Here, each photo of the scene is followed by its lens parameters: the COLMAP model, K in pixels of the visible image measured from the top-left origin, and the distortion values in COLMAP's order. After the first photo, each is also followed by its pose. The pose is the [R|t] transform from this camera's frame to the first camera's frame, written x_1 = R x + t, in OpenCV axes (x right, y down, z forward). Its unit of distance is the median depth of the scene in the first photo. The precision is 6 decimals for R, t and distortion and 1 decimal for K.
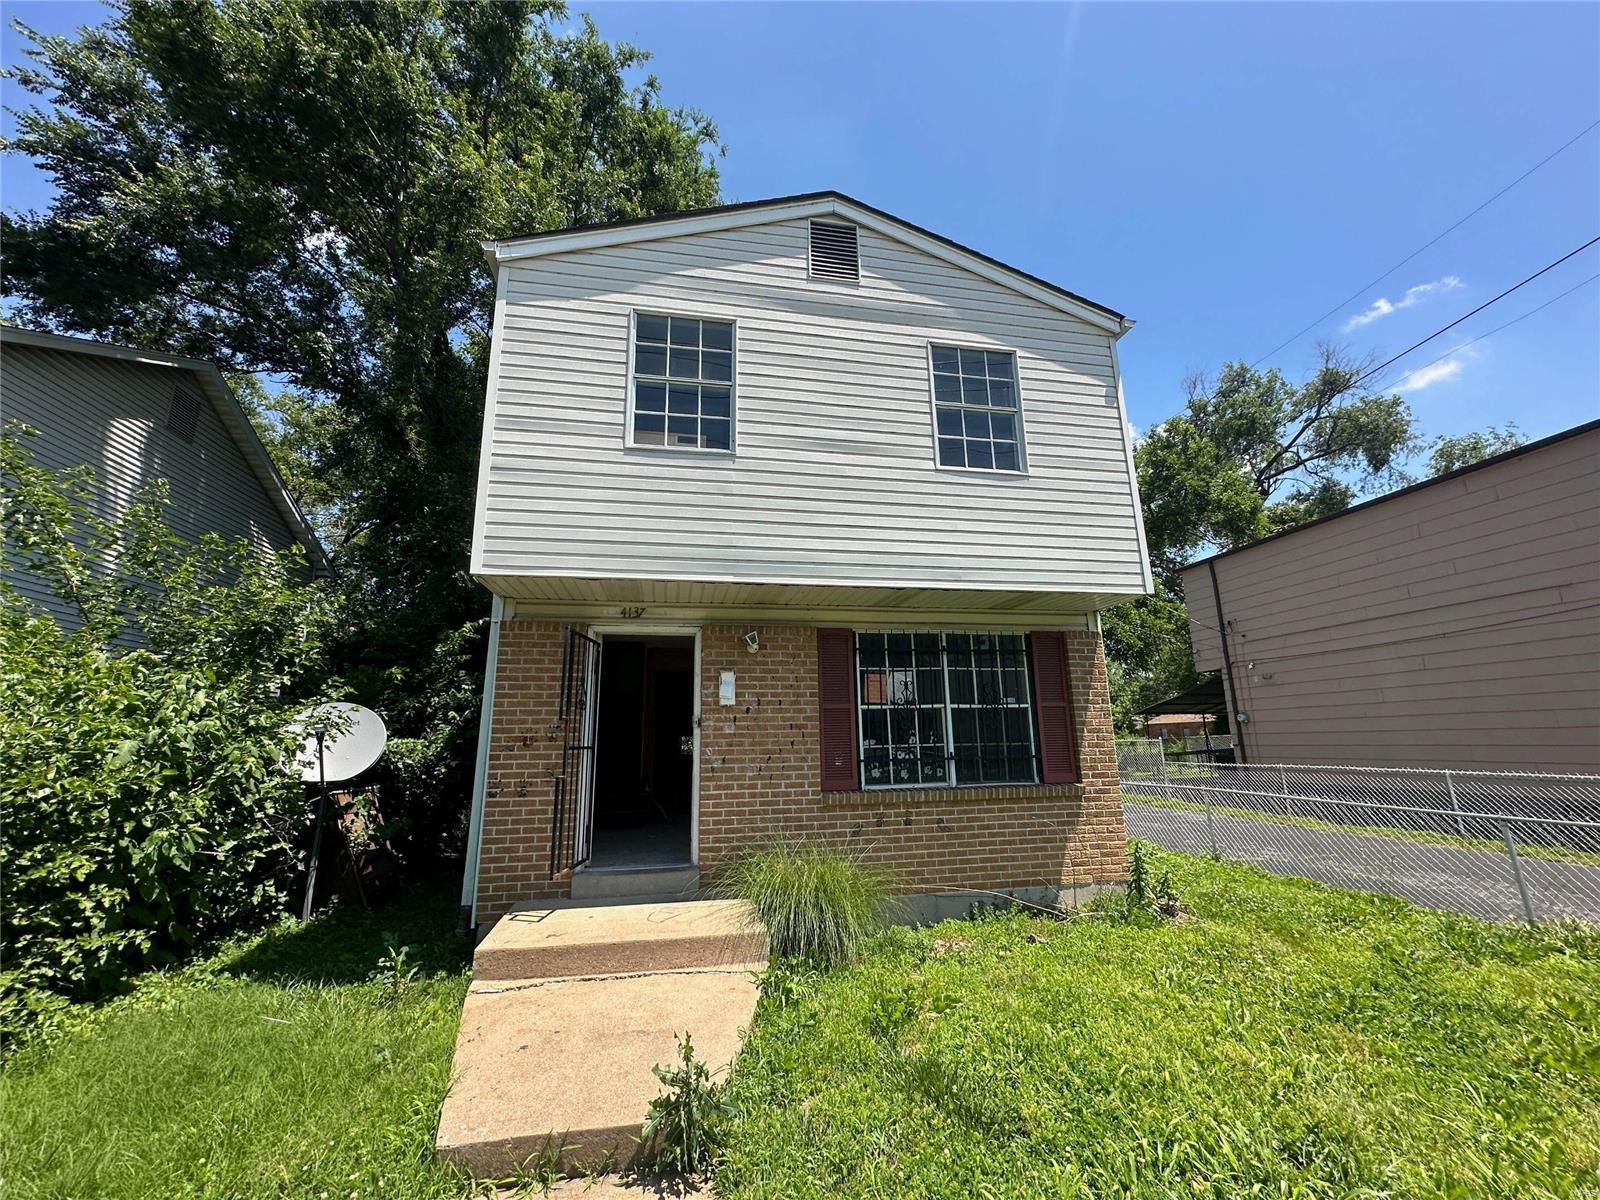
lens RADIAL K [[634.9, 0, 800.0], [0, 634.9, 600.0], [0, 0, 1]] dist [-0.000480, 0.000147]
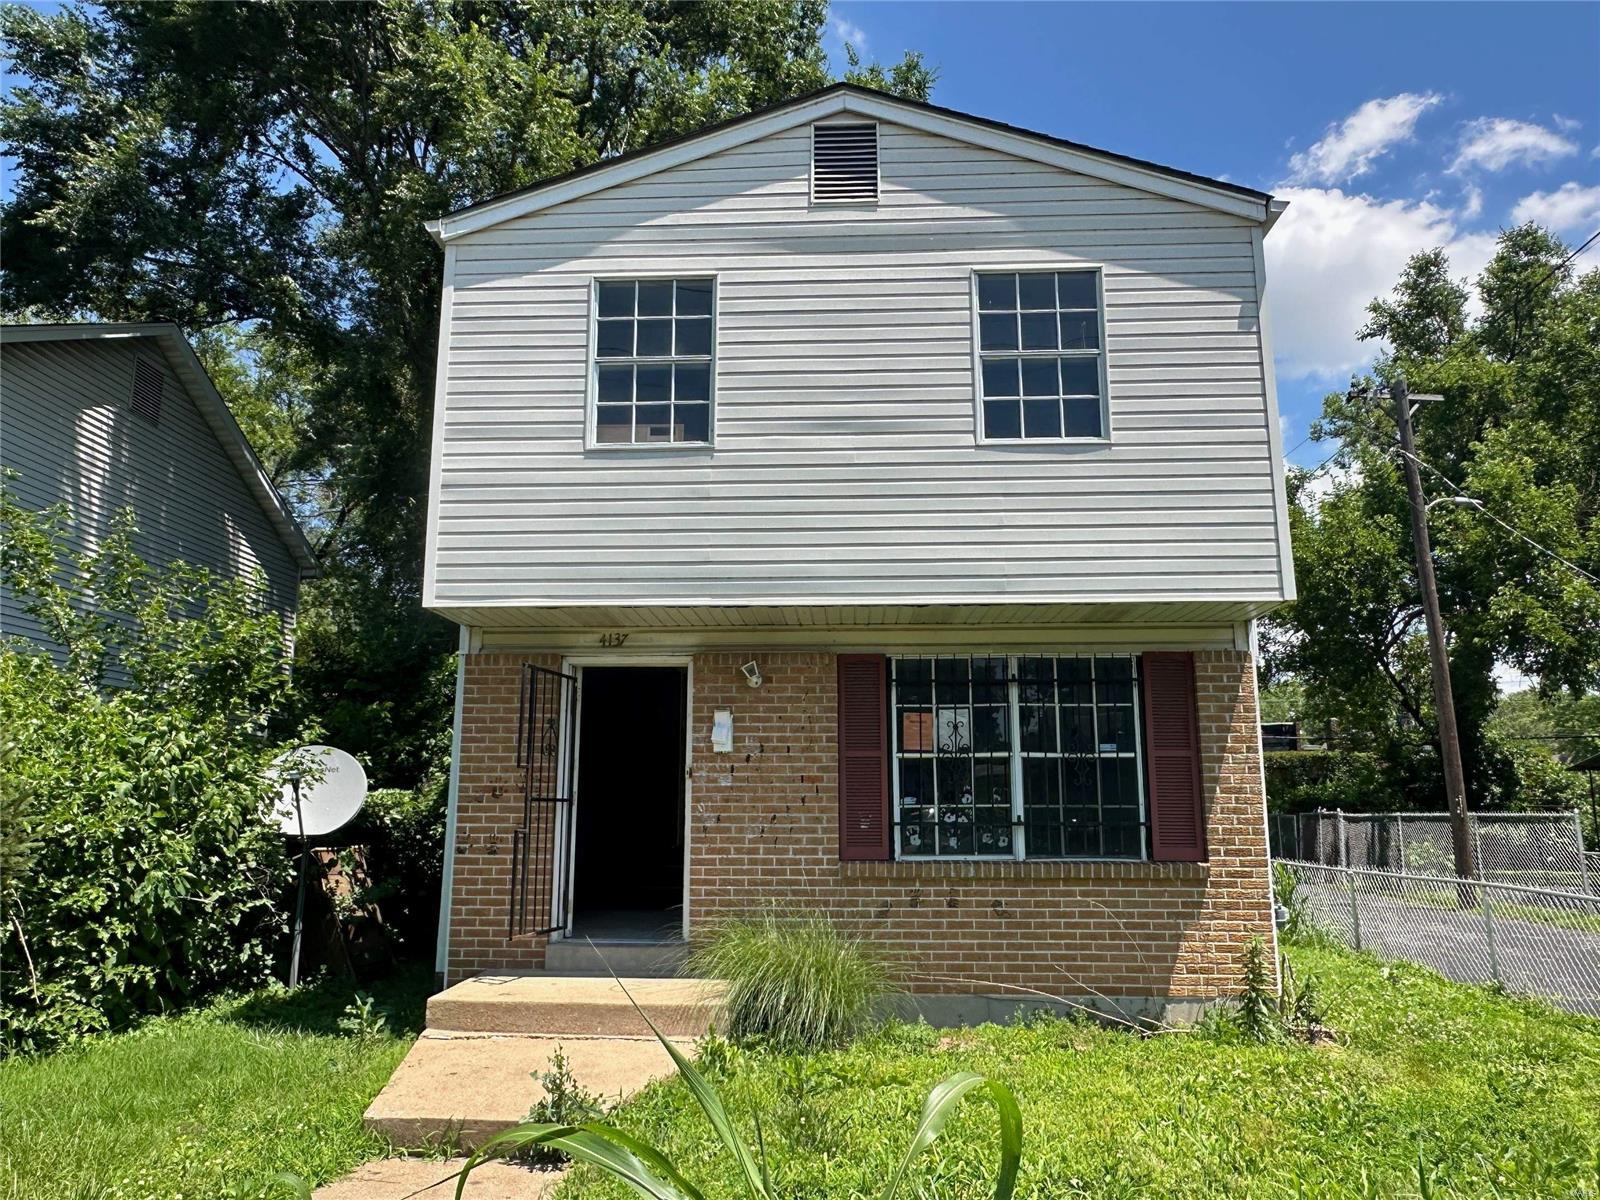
lens RADIAL K [[1099.5, 0, 800.0], [0, 1099.5, 600.0], [0, 0, 1]] dist [-0.002172, -0.000370]
pose [[0.970900, -0.026206, -0.238049, 0.316914], [0.033792, 0.999041, 0.027840, -0.064084], [0.237091, -0.035074, 0.970854, -0.334620]]
